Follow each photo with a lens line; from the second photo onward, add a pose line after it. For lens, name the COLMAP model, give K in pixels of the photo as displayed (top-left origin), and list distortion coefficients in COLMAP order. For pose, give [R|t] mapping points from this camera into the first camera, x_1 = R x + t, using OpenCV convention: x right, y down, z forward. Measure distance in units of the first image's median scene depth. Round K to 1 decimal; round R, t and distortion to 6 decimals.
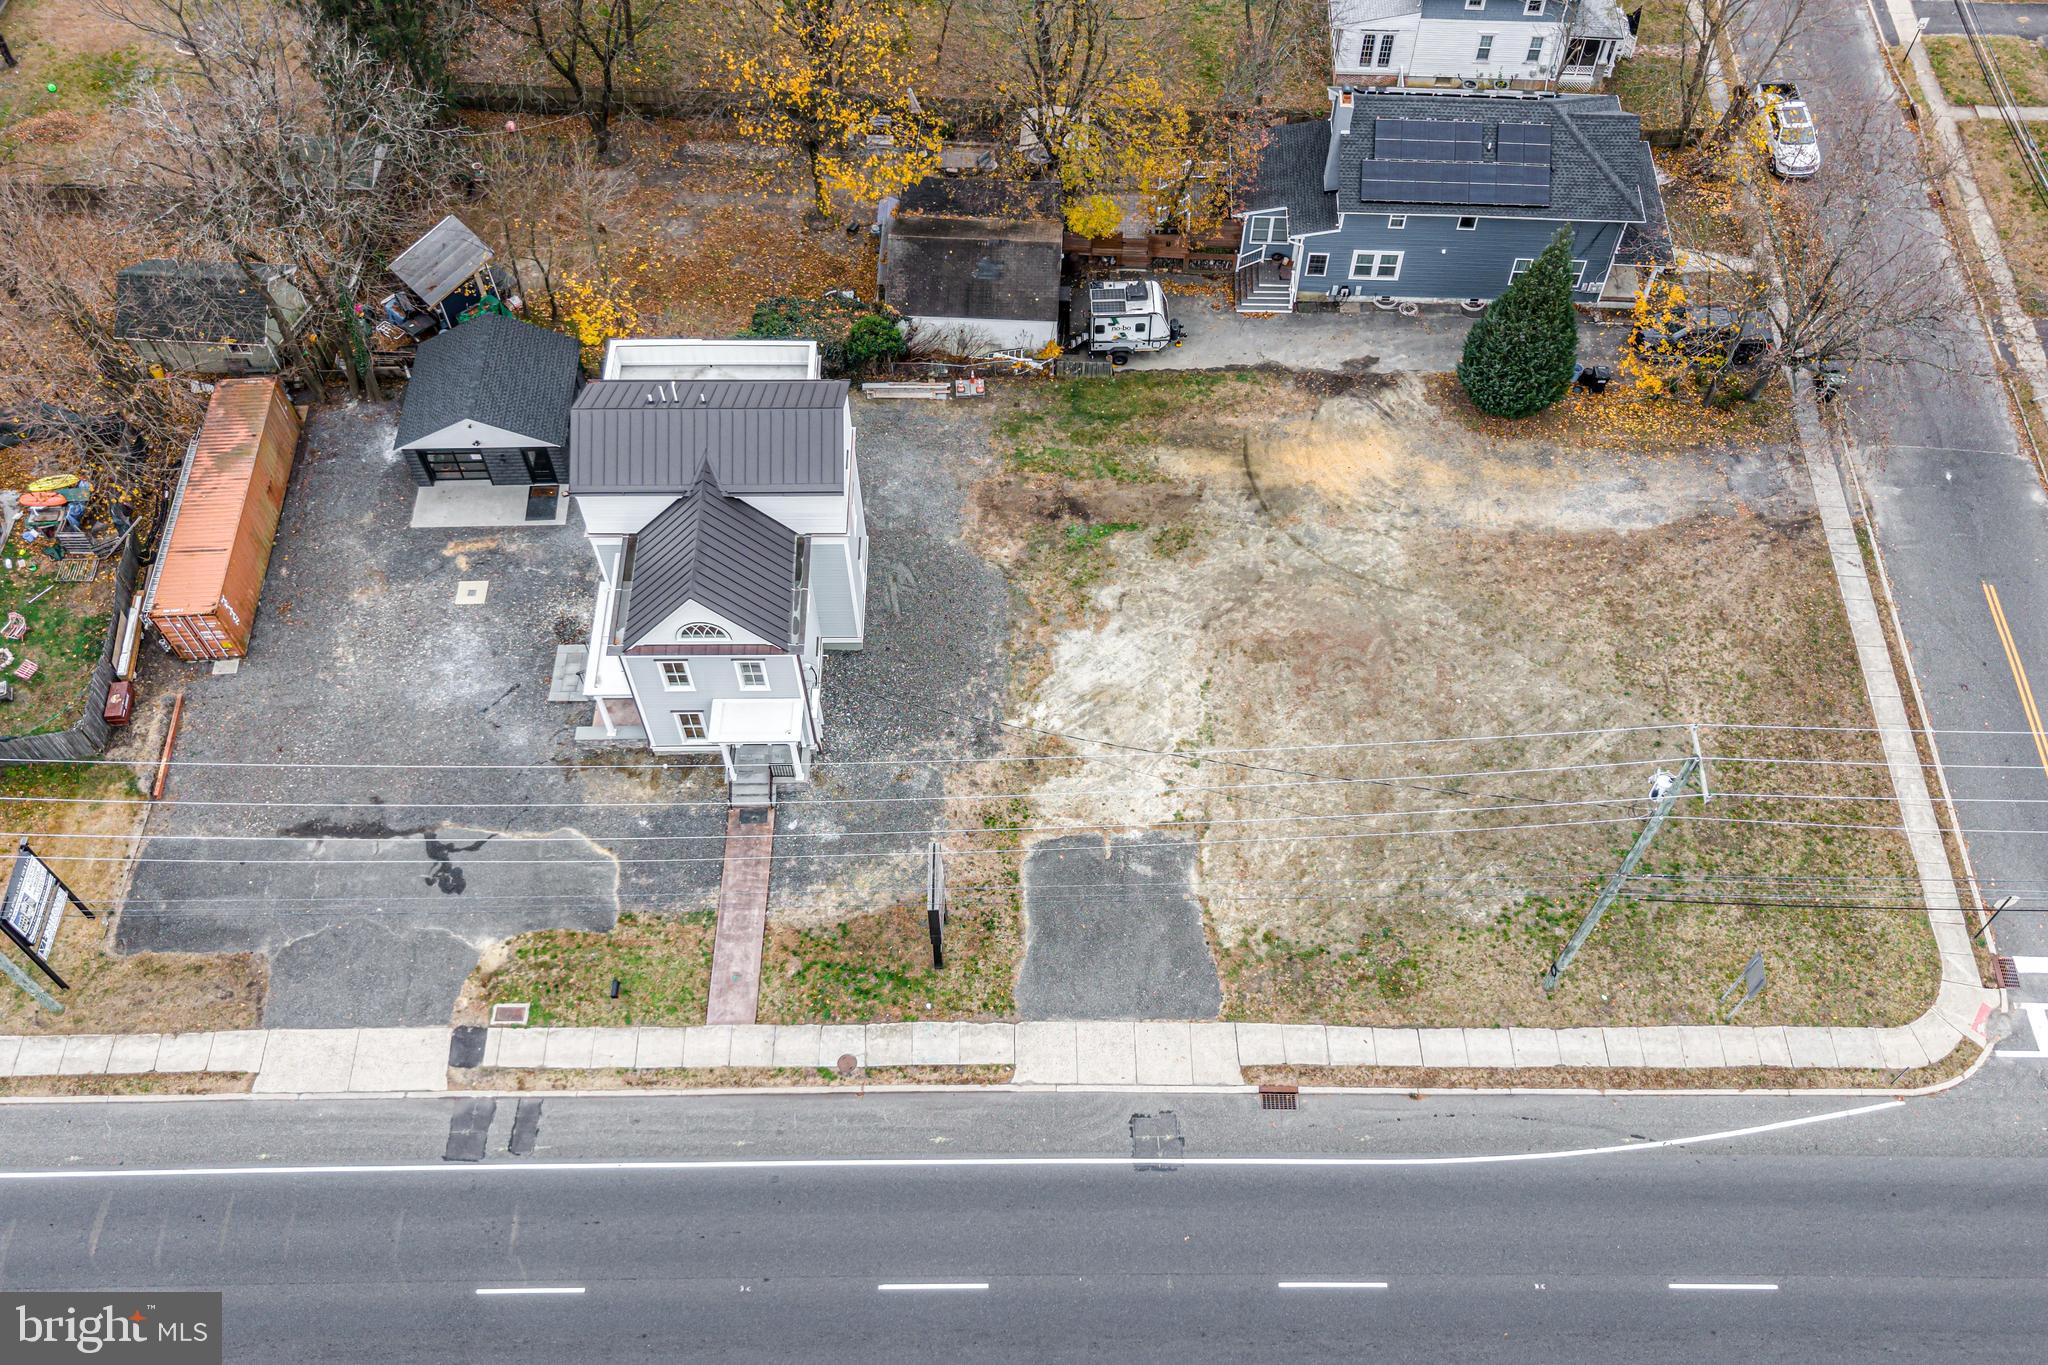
lens RADIAL K [[1770.9, 0, 1063.5], [0, 1770.9, 726.6], [0, 0, 1]] dist [0.087362, -0.162006]
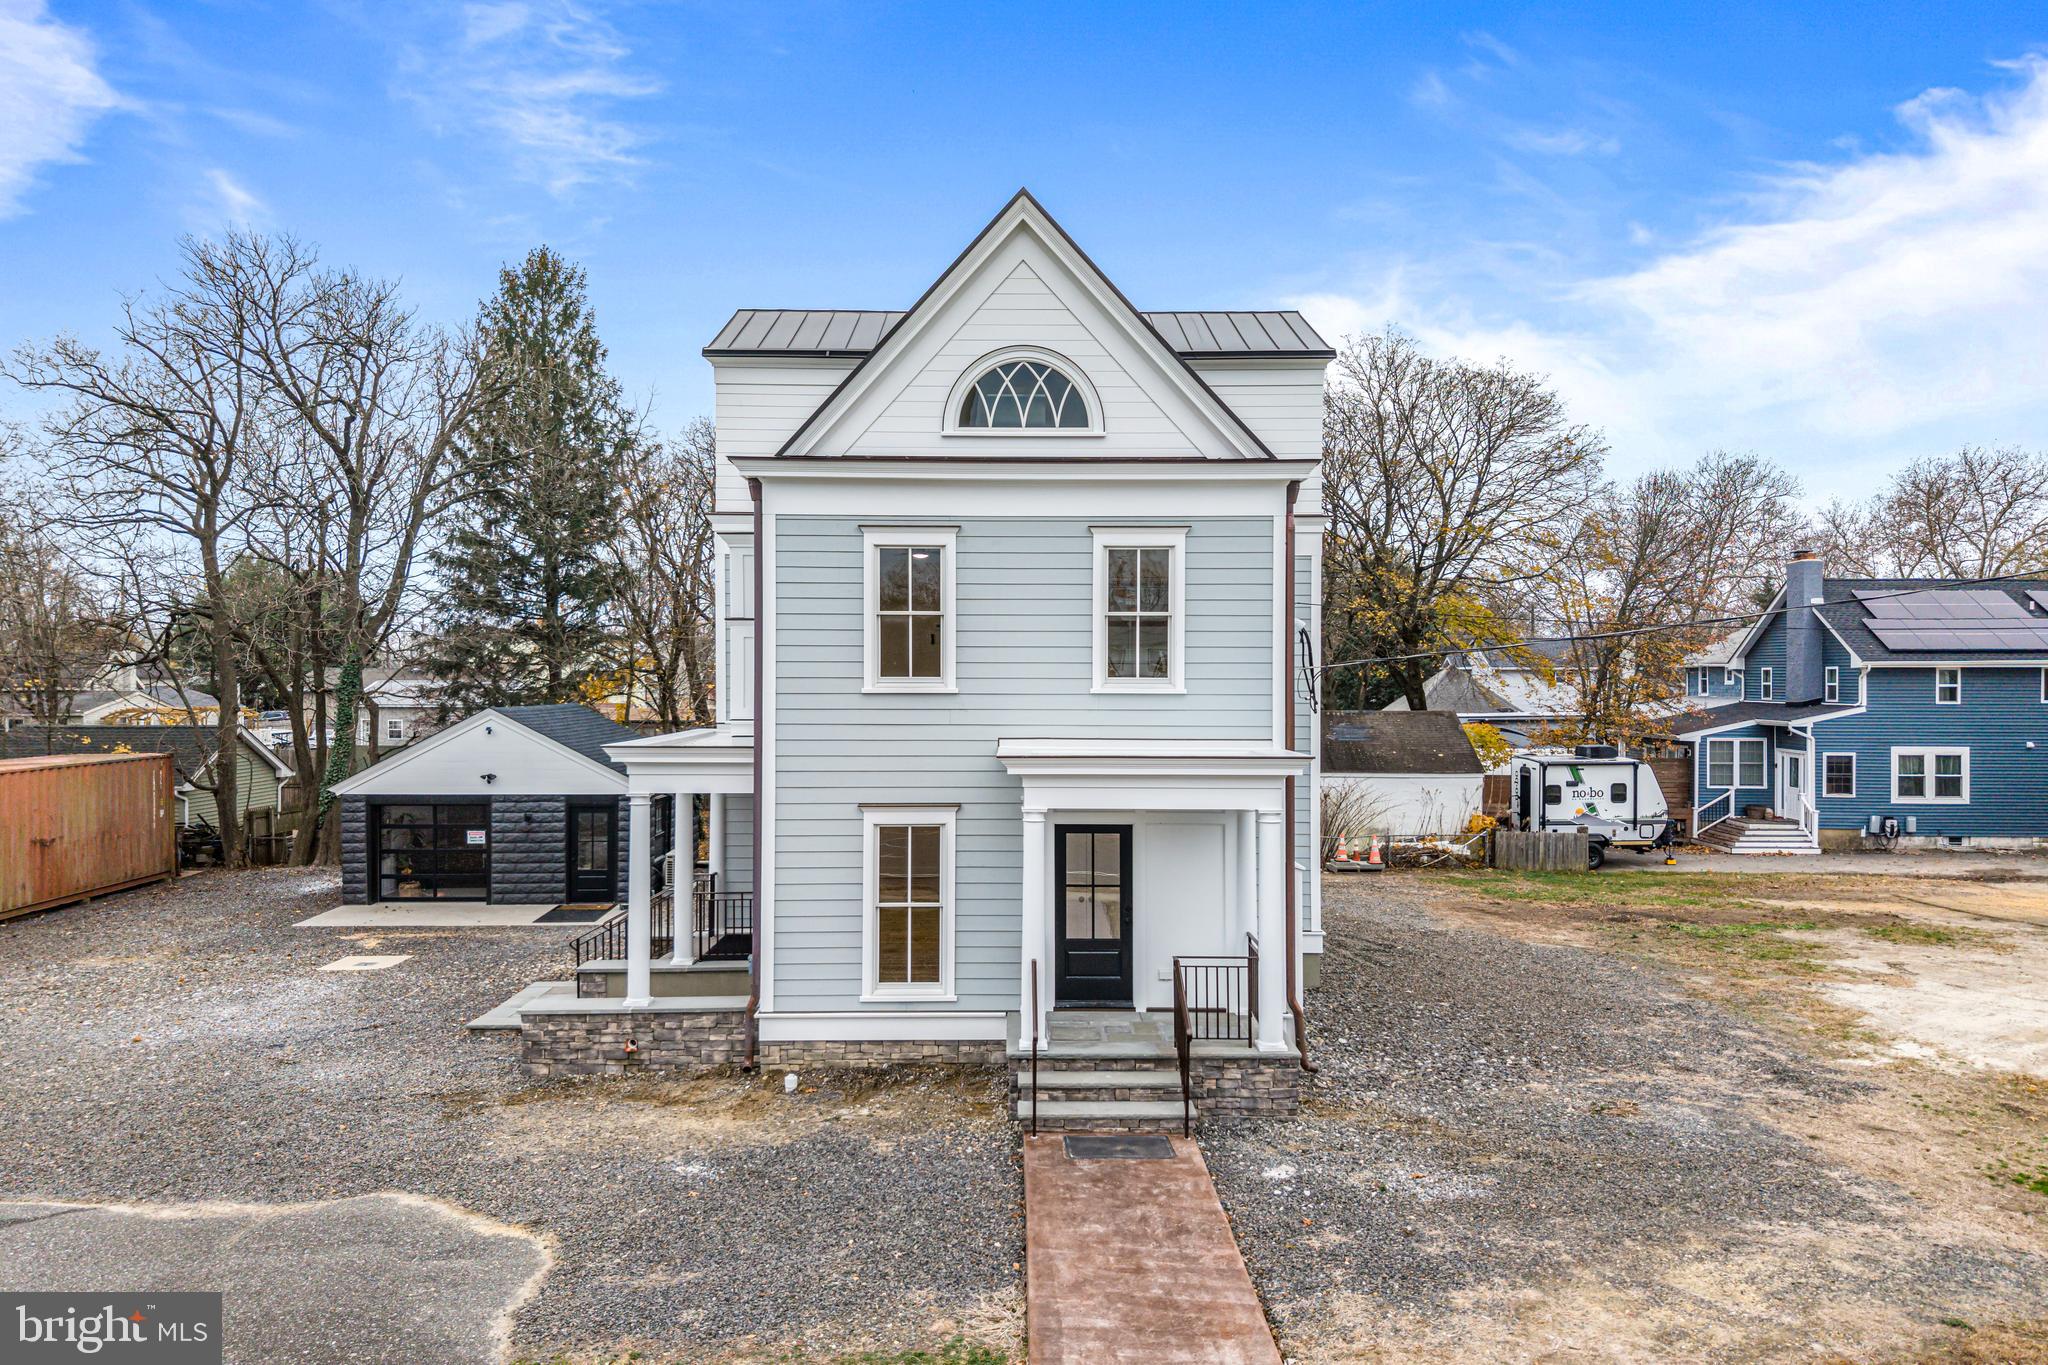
lens RADIAL K [[1376.5, 0, 1024.9], [0, 1376.5, 689.0], [0, 0, 1]] dist [0.055431, -0.079709]
pose [[0.999929, -0.007997, -0.008801, -0.181152], [-0.002773, 0.562950, -0.826487, 0.173534], [0.011564, 0.826453, 0.562888, 0.810379]]
